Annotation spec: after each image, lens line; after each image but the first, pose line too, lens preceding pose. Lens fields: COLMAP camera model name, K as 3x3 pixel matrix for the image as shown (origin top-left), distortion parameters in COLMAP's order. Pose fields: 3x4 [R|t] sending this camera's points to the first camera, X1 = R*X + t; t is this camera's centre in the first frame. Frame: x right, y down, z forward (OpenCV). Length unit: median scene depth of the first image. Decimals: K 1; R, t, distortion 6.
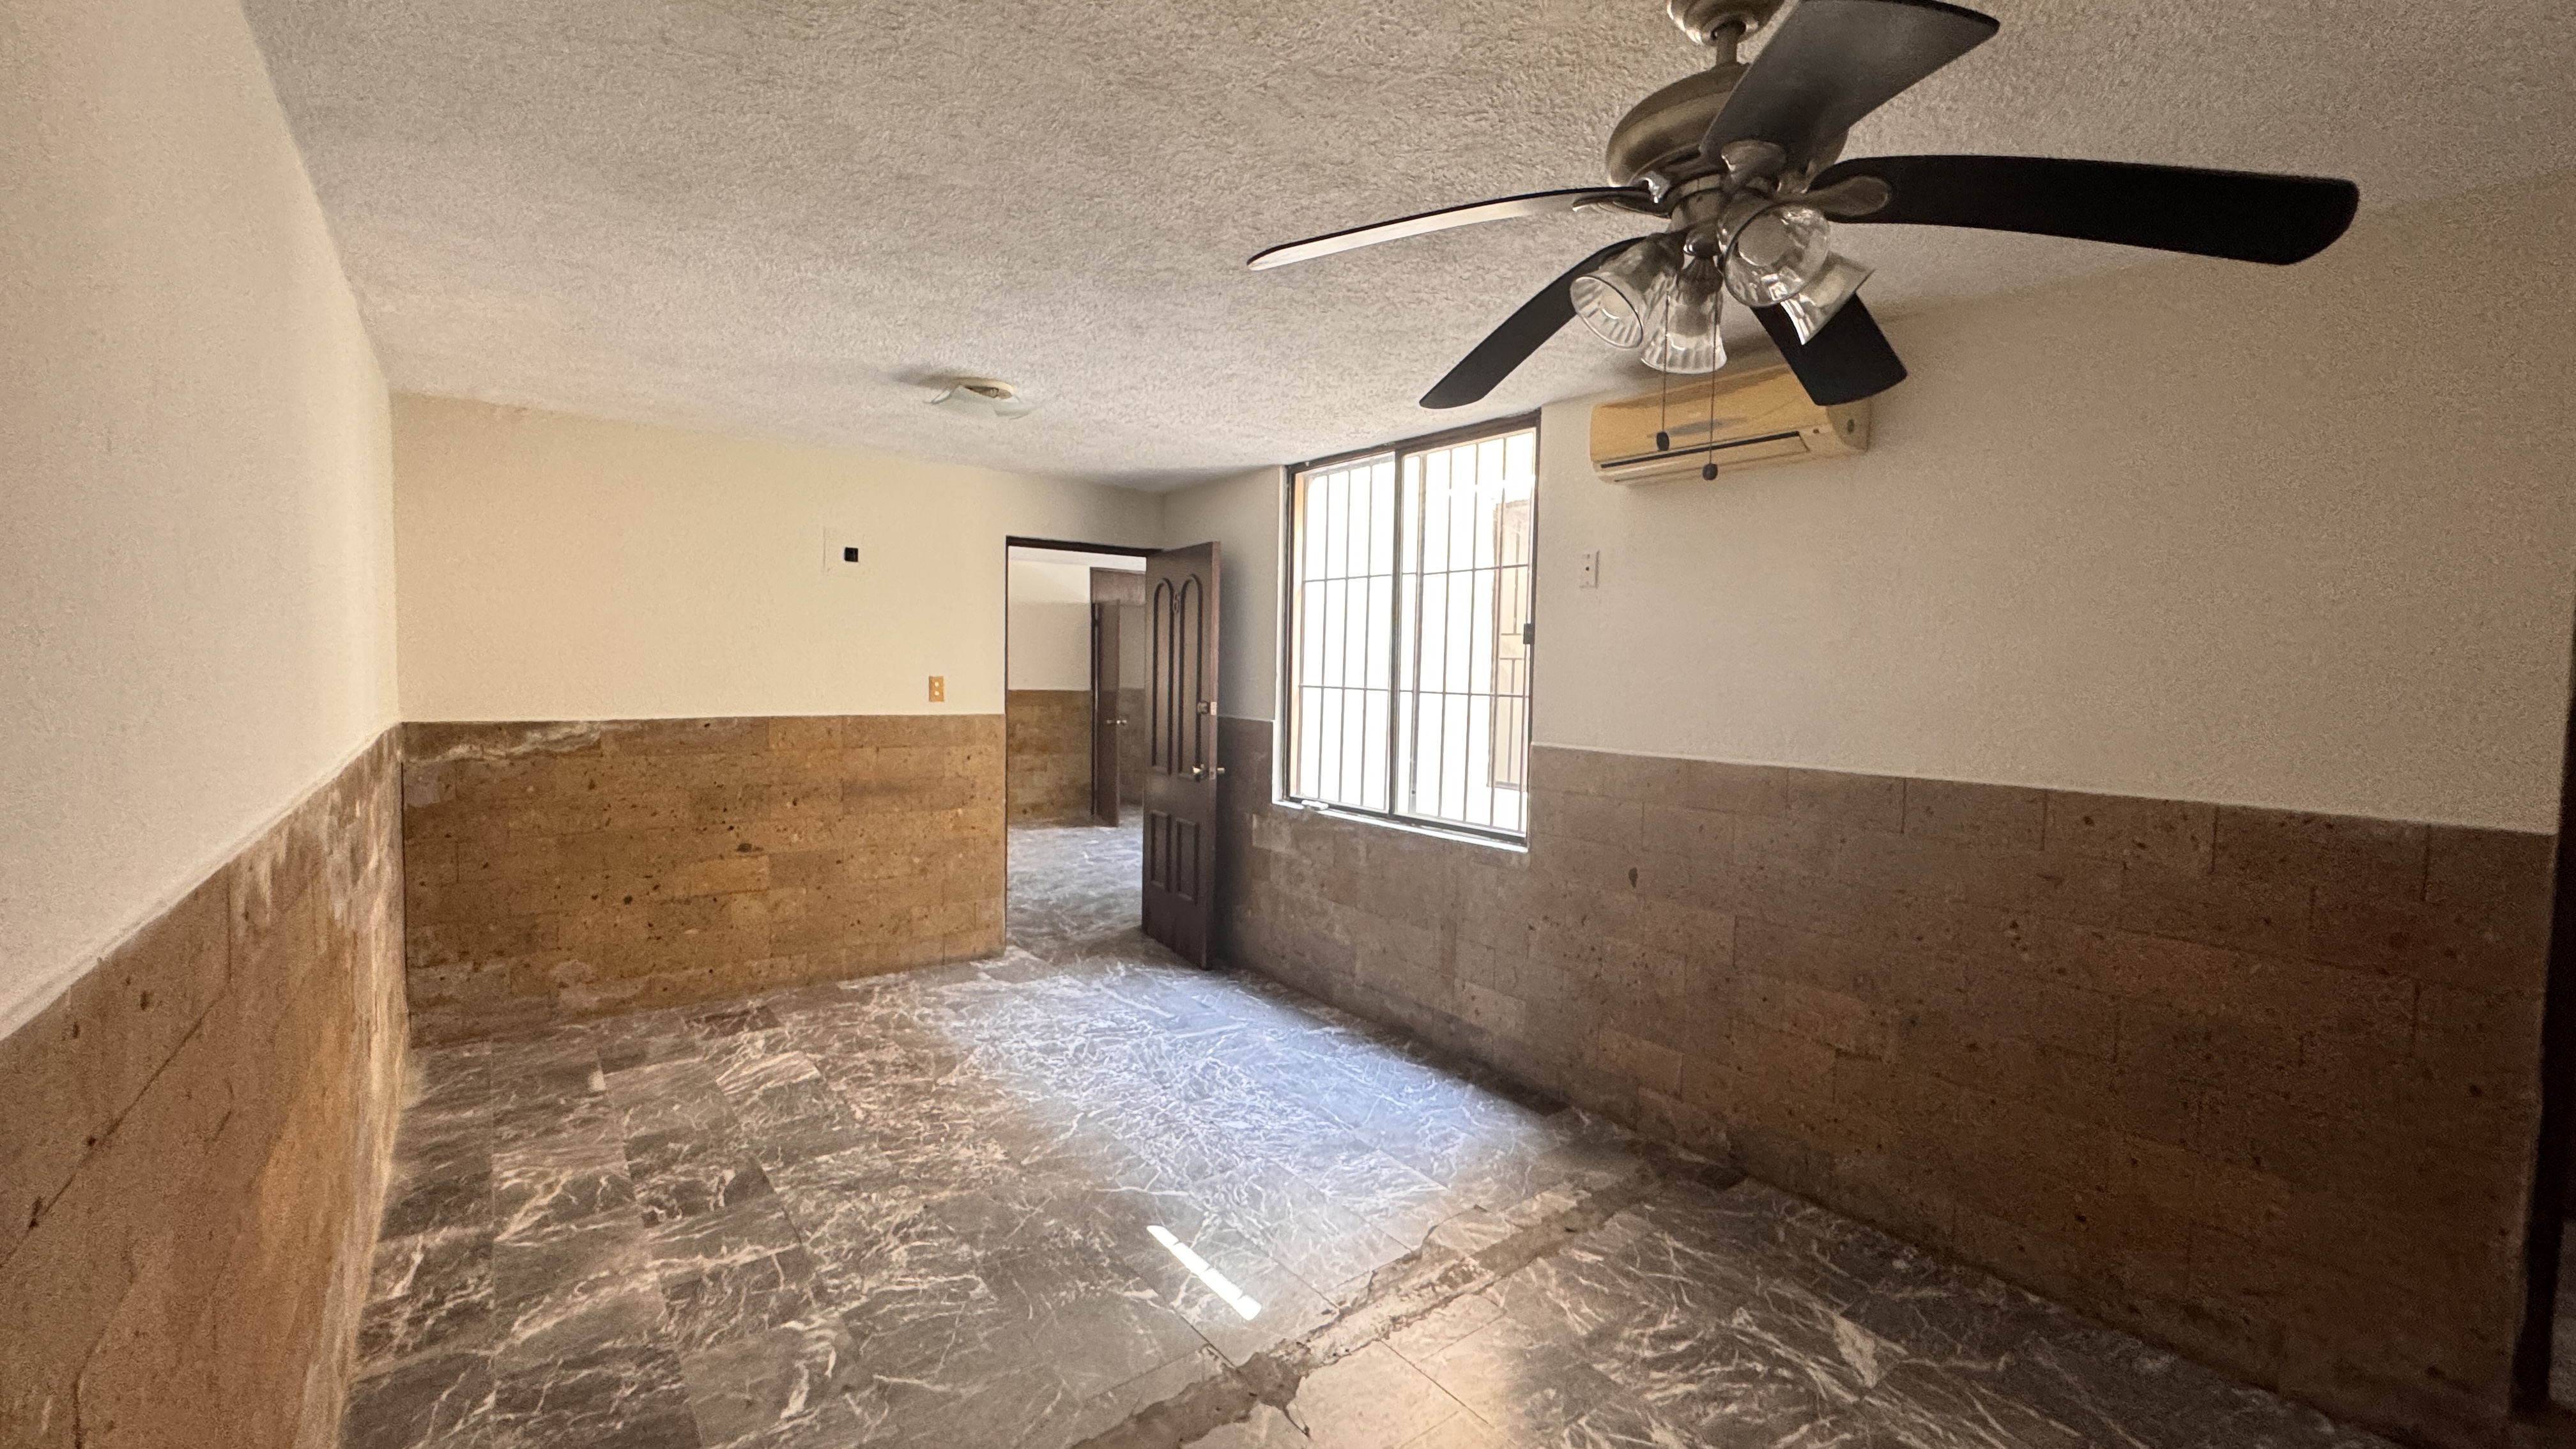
lens RADIAL K [[1028.8, 0, 1282.7], [0, 1028.8, 728.8], [0, 0, 1]] dist [-0.010112, 0.001796]
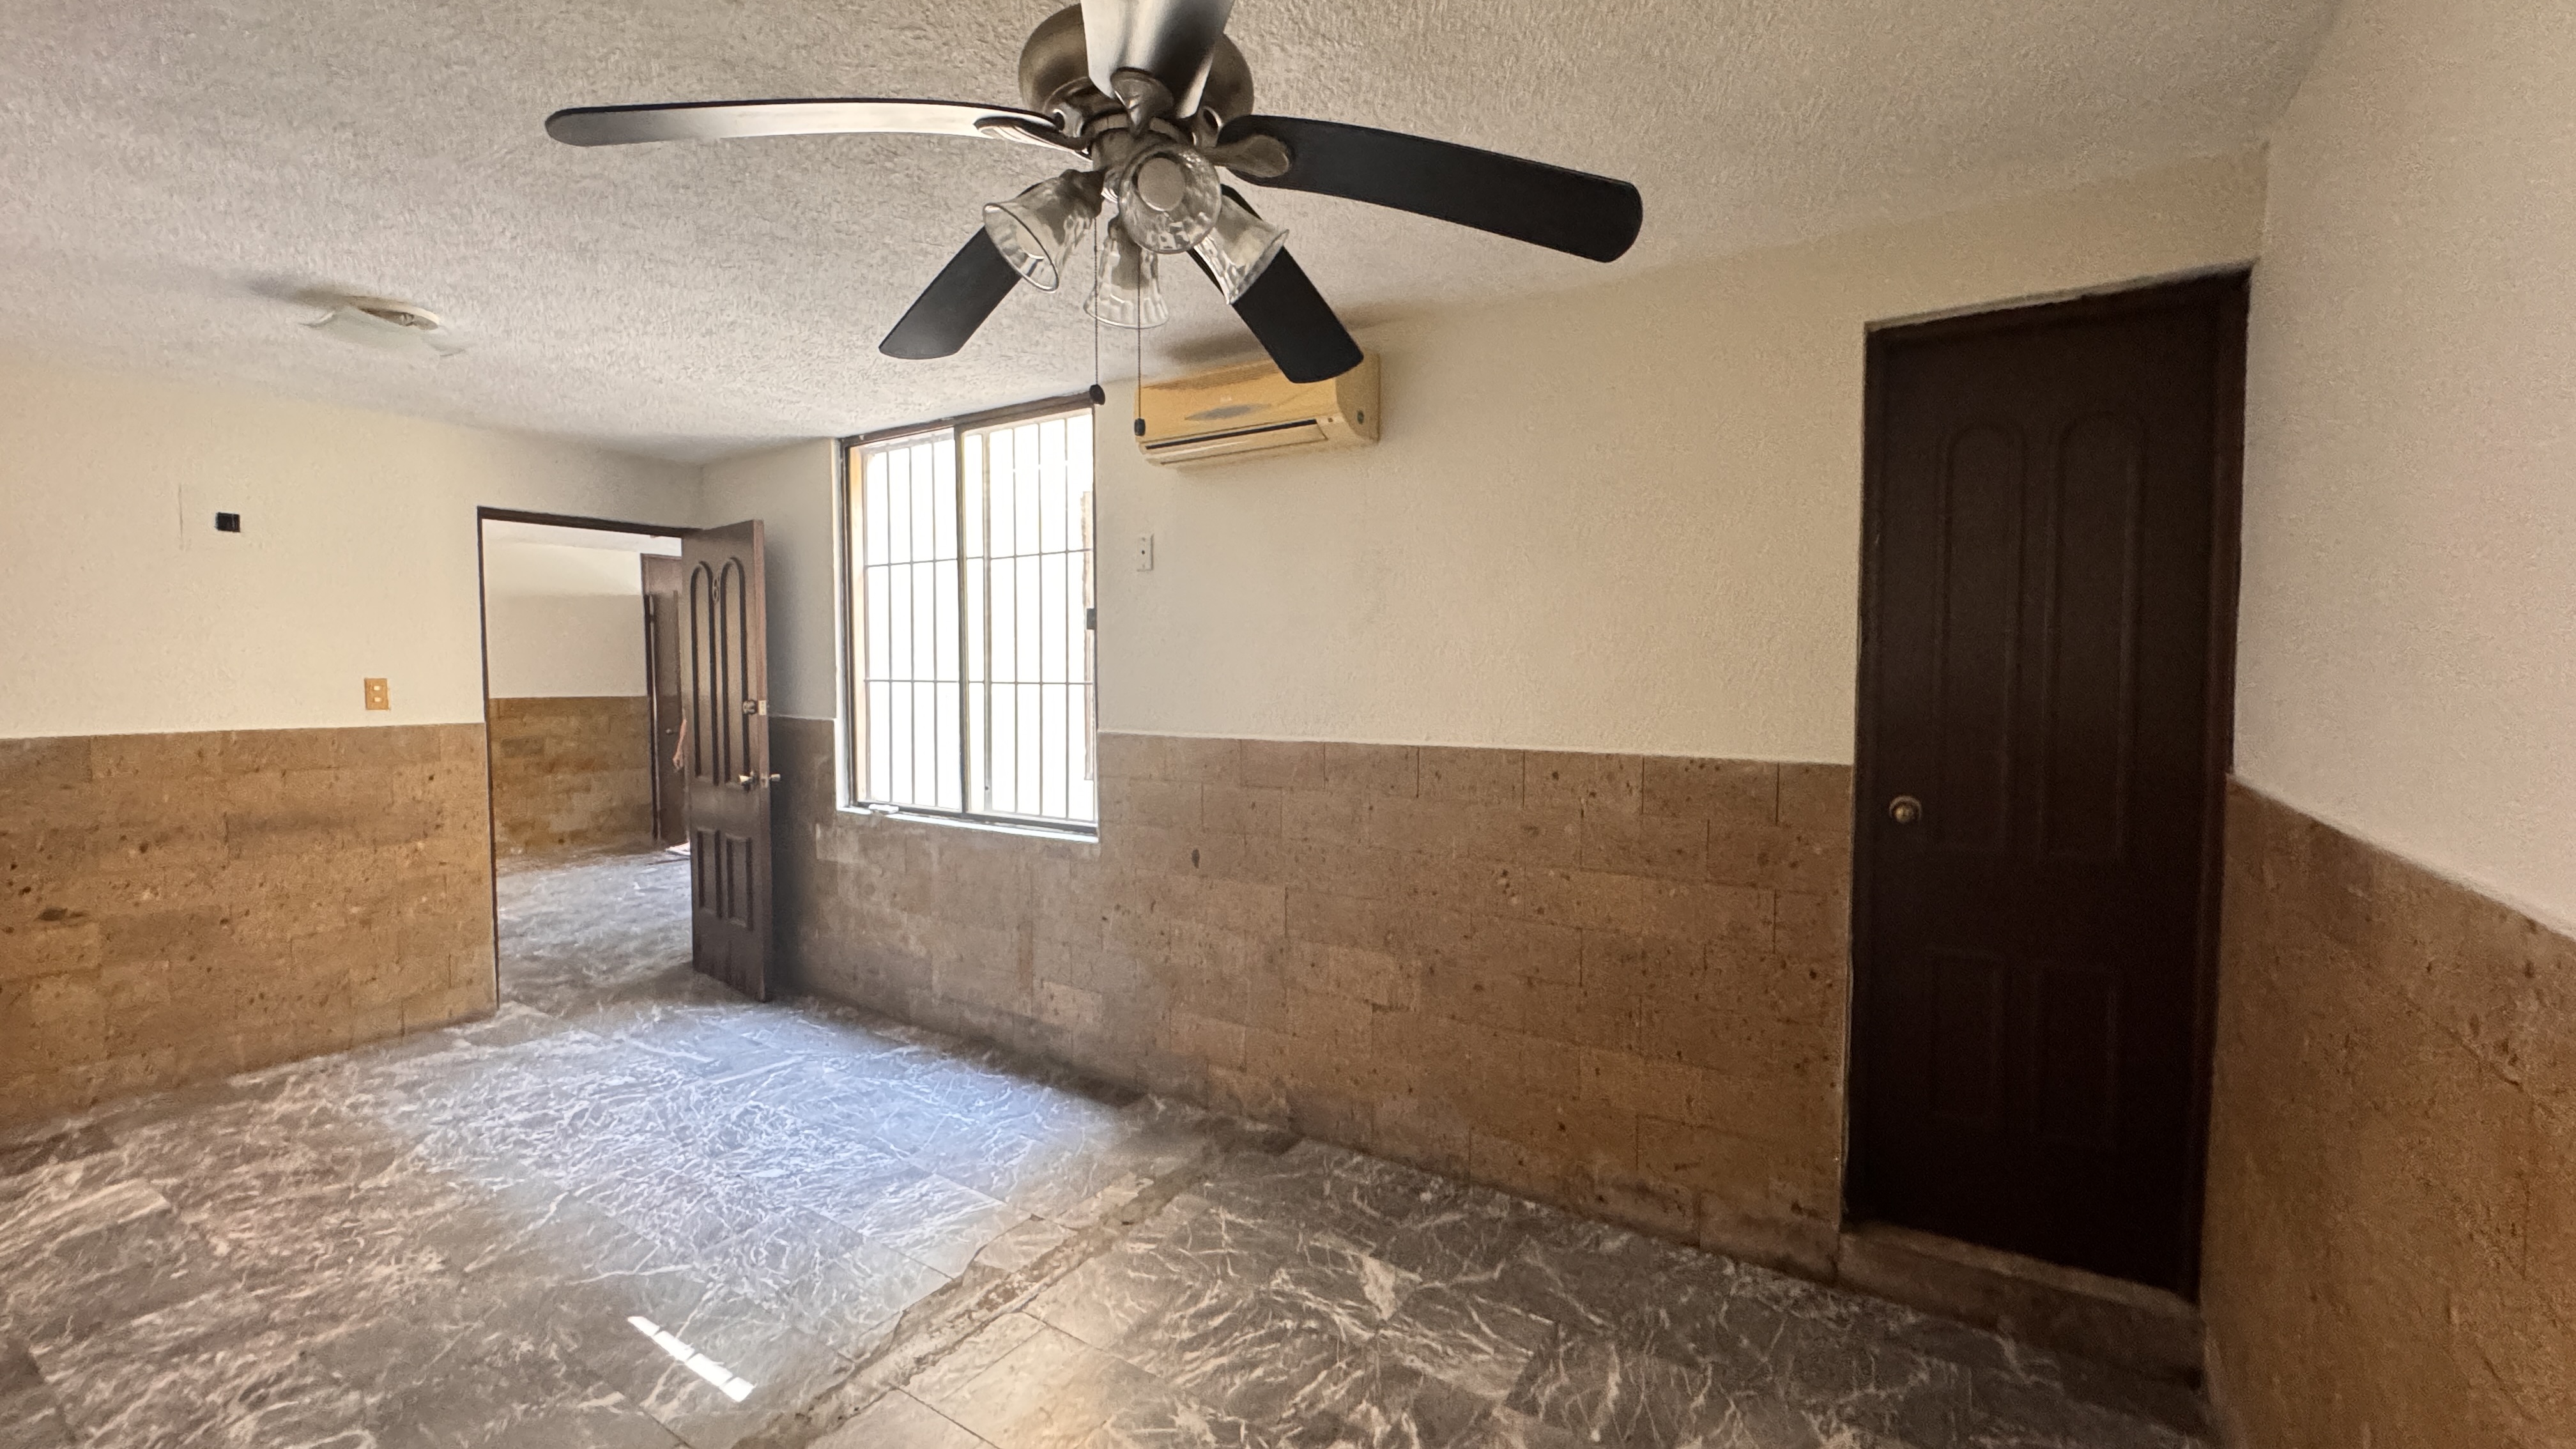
lens RADIAL K [[1028.8, 0, 1285.7], [0, 1028.8, 730.9], [0, 0, 1]] dist [-0.010112, 0.001796]
pose [[0.942057, -0.038553, 0.333231, 0.108429], [0.037721, 0.999248, 0.008968, 0.015854], [-0.333326, 0.004121, 0.942803, 0.023257]]
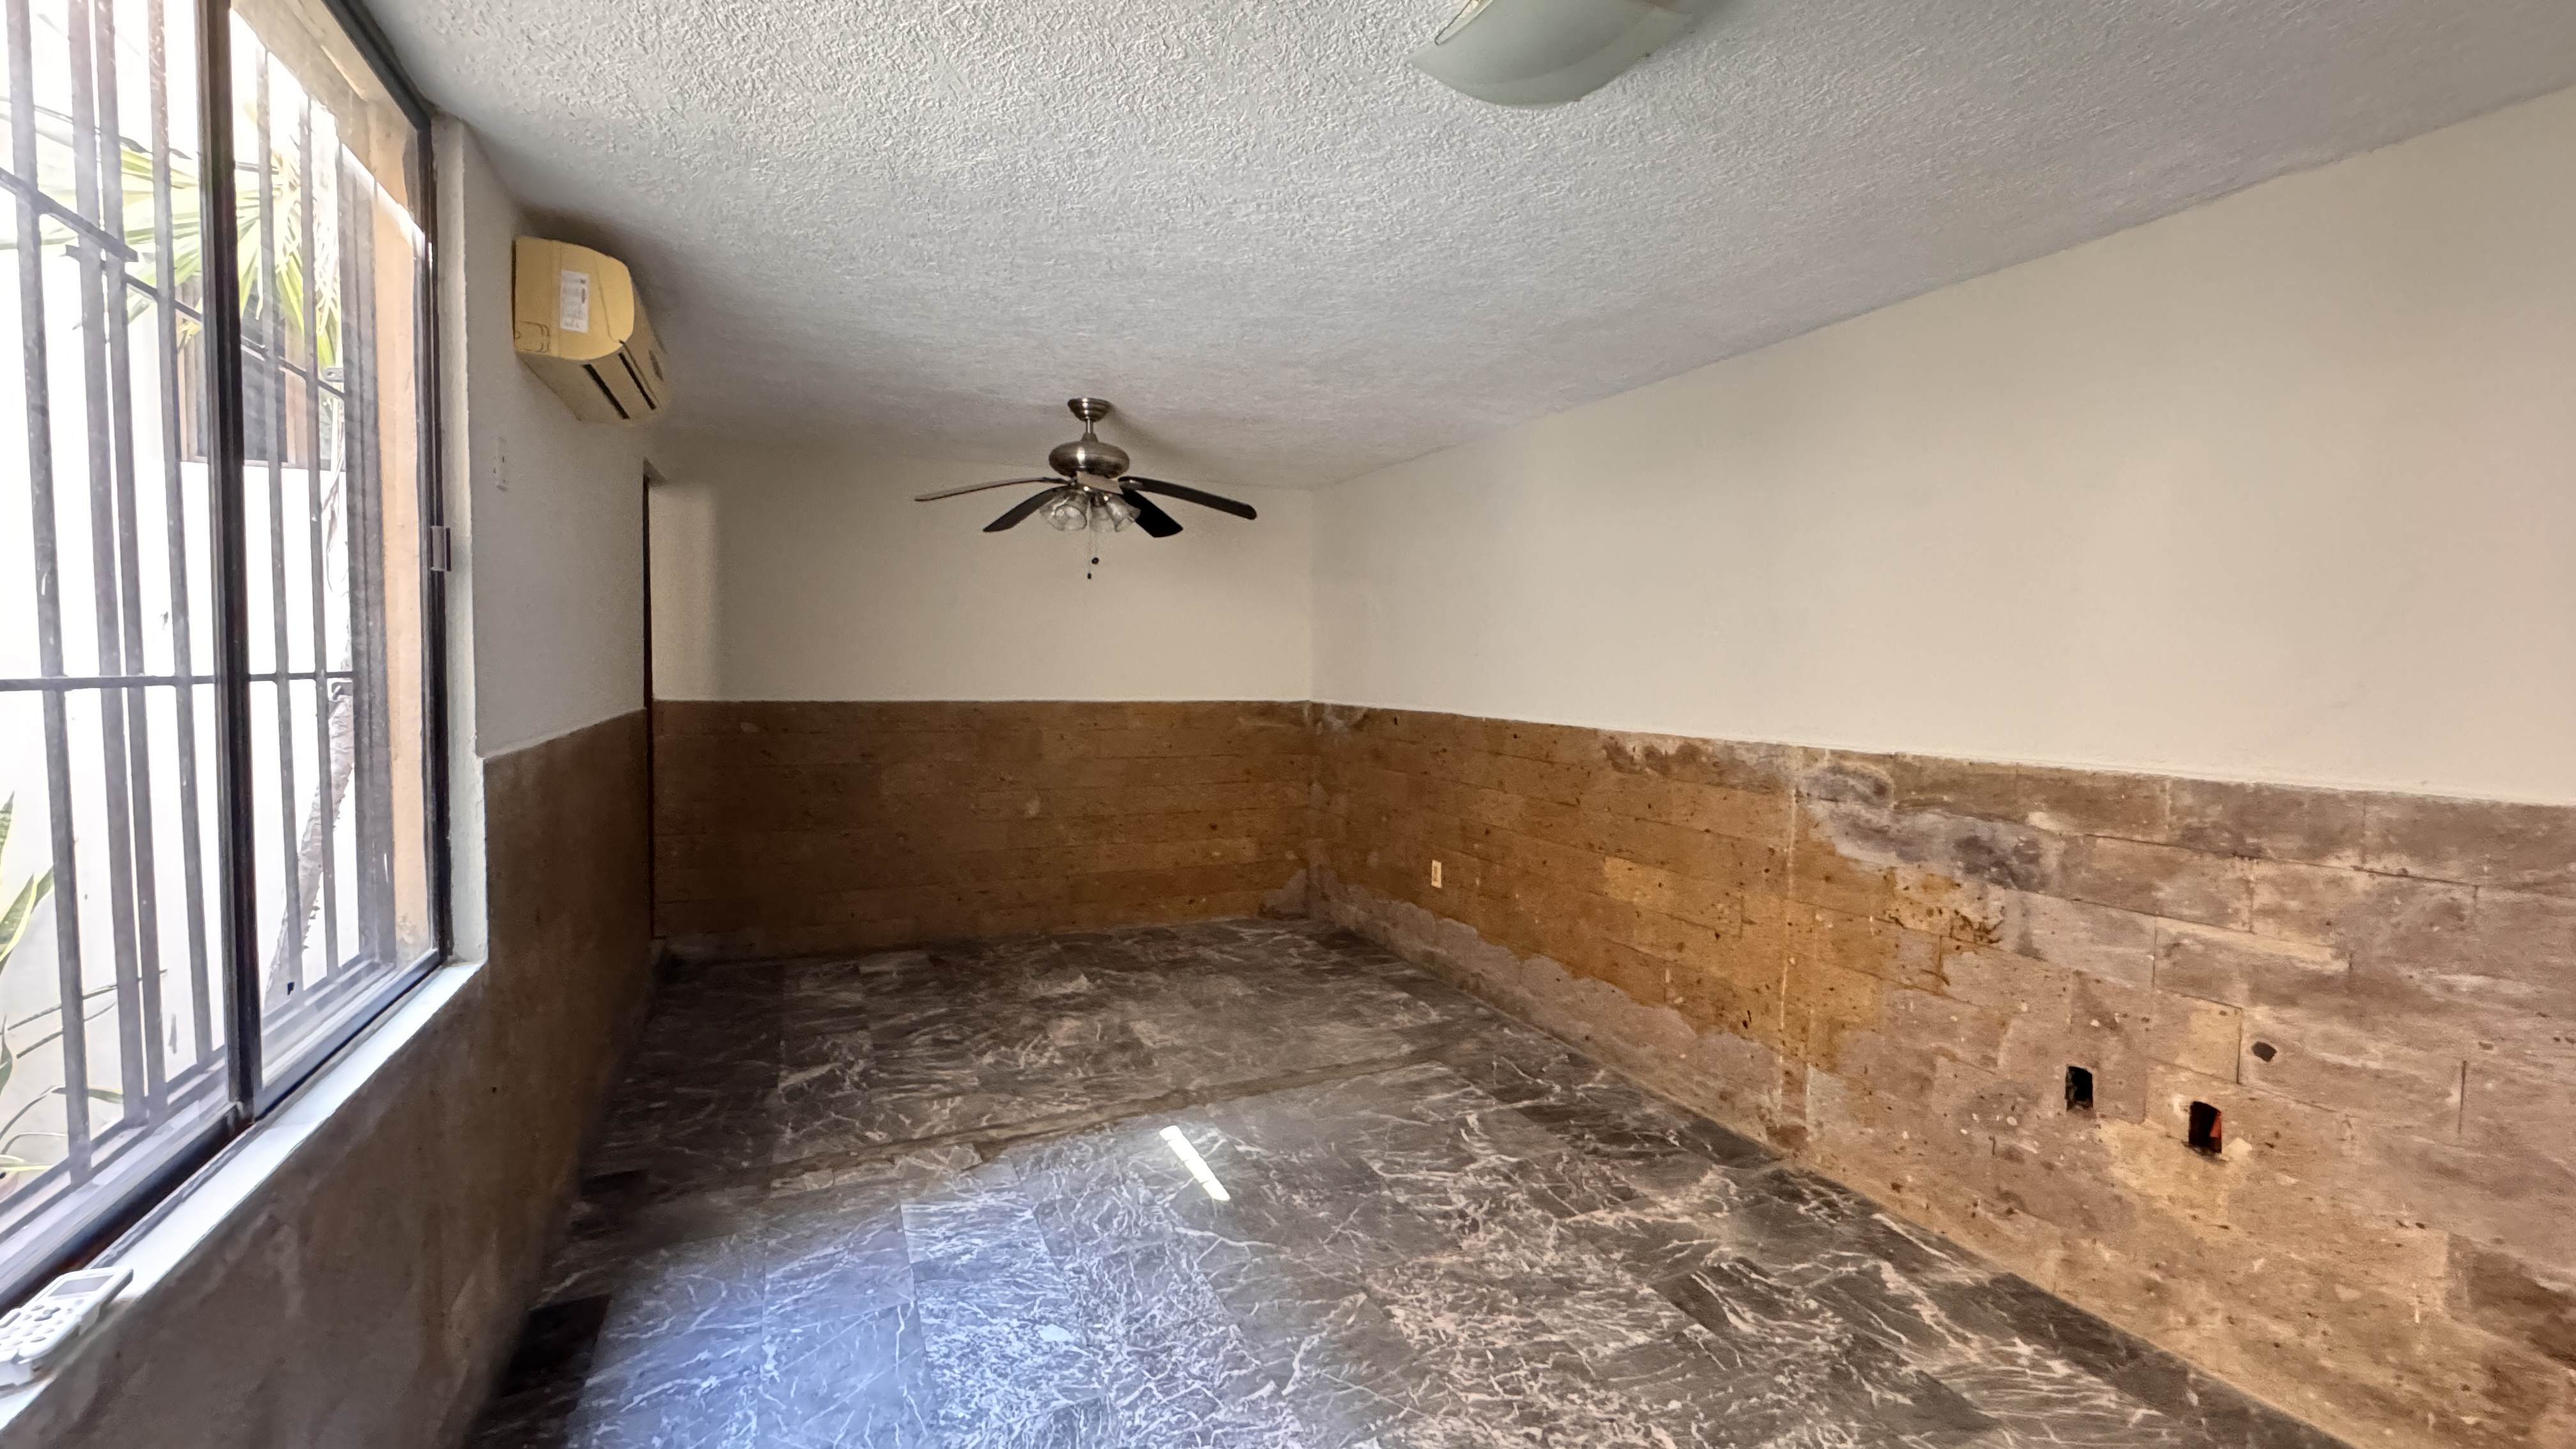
lens RADIAL K [[1028.8, 0, 1266.4], [0, 1028.8, 716.0], [0, 0, 1]] dist [-0.010112, 0.001796]
pose [[-0.971270, -0.046009, 0.233492, -0.356151], [-0.019715, 0.993317, 0.113720, -0.098543], [-0.237163, 0.105850, -0.965686, 1.787384]]
